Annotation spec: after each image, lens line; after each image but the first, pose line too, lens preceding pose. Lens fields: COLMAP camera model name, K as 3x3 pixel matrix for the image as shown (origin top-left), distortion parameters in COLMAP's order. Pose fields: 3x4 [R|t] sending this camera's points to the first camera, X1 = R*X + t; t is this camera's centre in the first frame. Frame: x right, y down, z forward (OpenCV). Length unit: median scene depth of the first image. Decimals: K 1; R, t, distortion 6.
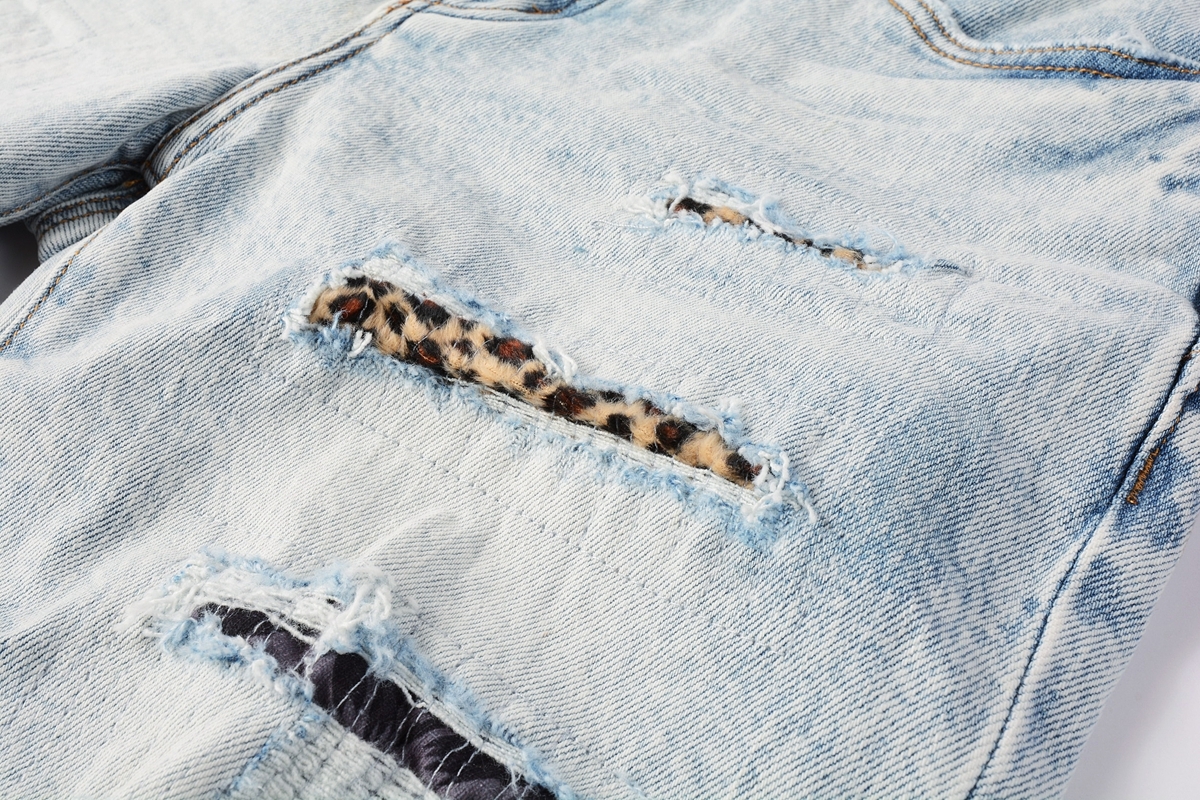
lens RADIAL K [[1309.3, 0, 596.4], [0, 1309.3, 403.5], [0, 0, 1]] dist [0.020437, 0.000000]
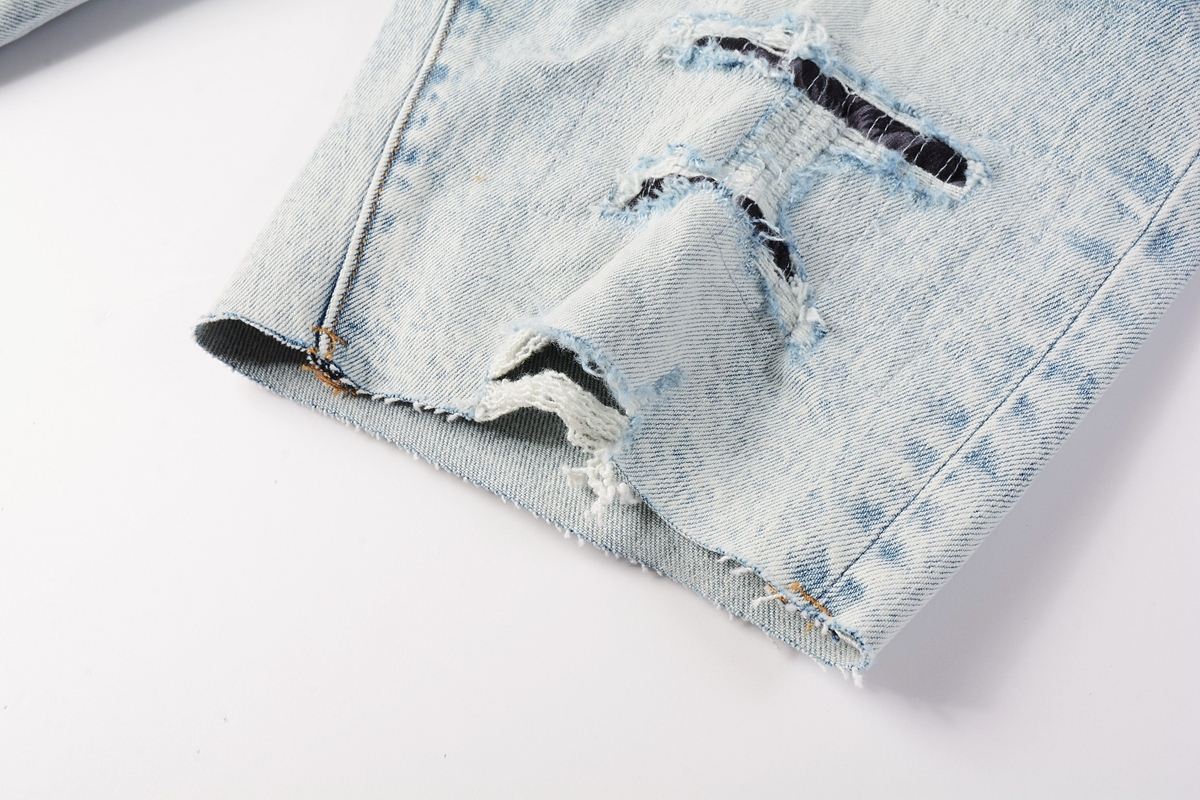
lens RADIAL K [[1309.3, 0, 597.5], [0, 1309.3, 396.5], [0, 0, 1]] dist [0.020437, 0.000000]
pose [[0.999911, -0.008572, -0.010235, -0.433903], [0.010395, 0.980962, 0.193920, 0.282734], [0.008378, -0.194009, 0.980964, -0.617108]]
